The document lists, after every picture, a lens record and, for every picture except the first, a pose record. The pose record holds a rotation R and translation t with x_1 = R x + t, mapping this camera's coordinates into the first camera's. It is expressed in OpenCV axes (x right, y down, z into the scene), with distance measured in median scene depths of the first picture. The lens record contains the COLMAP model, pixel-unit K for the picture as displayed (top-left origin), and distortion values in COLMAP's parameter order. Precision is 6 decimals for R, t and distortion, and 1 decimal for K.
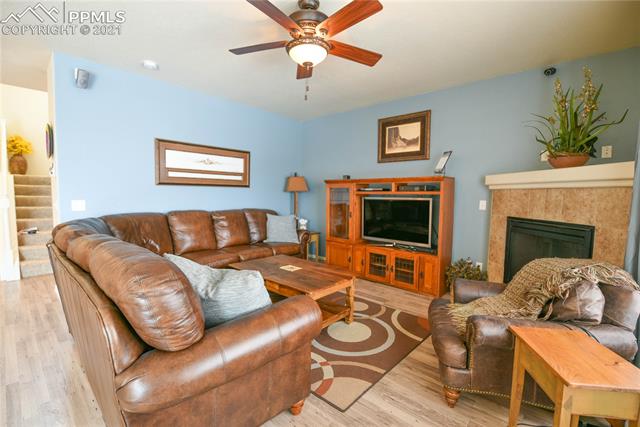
lens RADIAL K [[281.0, 0, 319.4], [0, 281.0, 213.4], [0, 0, 1]] dist [-0.014229, -0.000735]
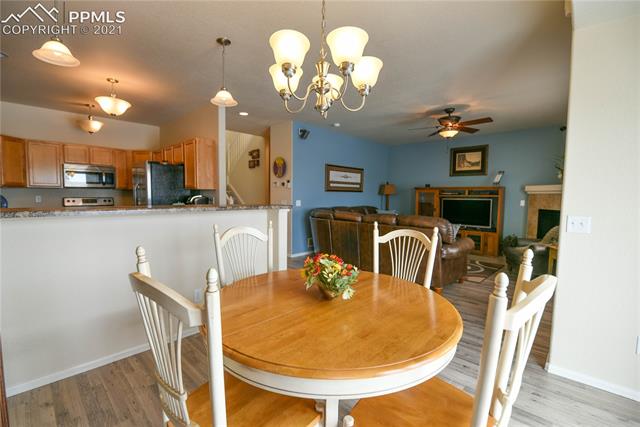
lens RADIAL K [[281.0, 0, 319.1], [0, 281.0, 213.1], [0, 0, 1]] dist [-0.014229, -0.000735]
pose [[0.999368, 0.000102, -0.035540, -0.531614], [-0.000255, 0.999991, -0.004283, 0.034755], [0.035539, 0.004289, 0.999359, -0.660667]]
